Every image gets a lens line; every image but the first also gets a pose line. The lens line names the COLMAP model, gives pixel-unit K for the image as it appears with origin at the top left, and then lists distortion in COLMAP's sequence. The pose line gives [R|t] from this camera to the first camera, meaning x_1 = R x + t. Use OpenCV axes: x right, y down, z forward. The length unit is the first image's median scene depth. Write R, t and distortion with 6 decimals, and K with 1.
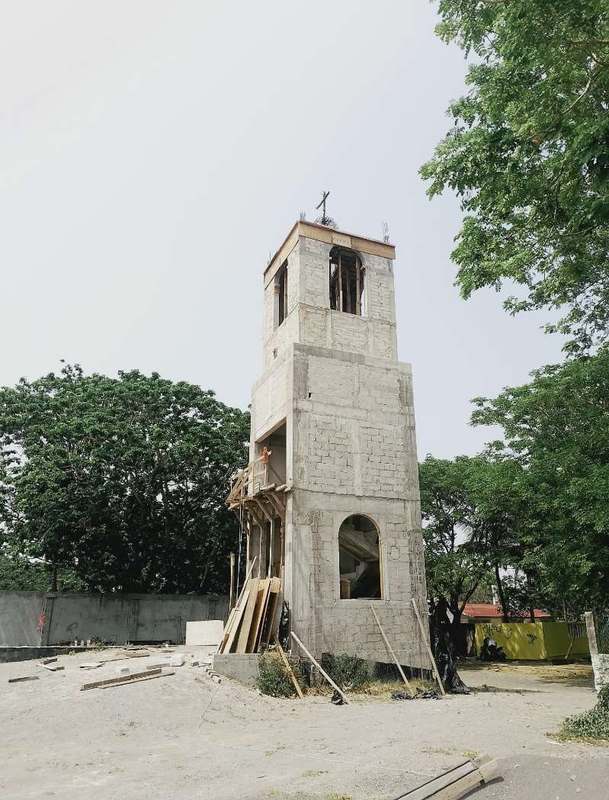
lens RADIAL K [[558.6, 0, 304.5], [0, 558.6, 400.0], [0, 0, 1]] dist [-0.000636, -0.001399]
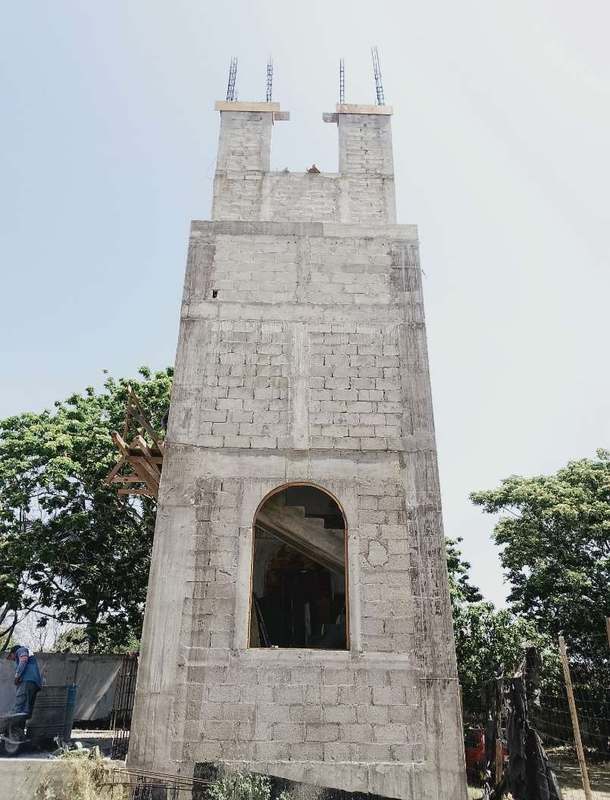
lens RADIAL K [[558.6, 0, 305.0], [0, 558.6, 400.0], [0, 0, 1]] dist [-0.000636, -0.001399]
pose [[0.931756, -0.148373, -0.331387, 0.278832], [0.126464, 0.988161, -0.086856, 0.166581], [0.340350, 0.039020, 0.939489, 0.481606]]
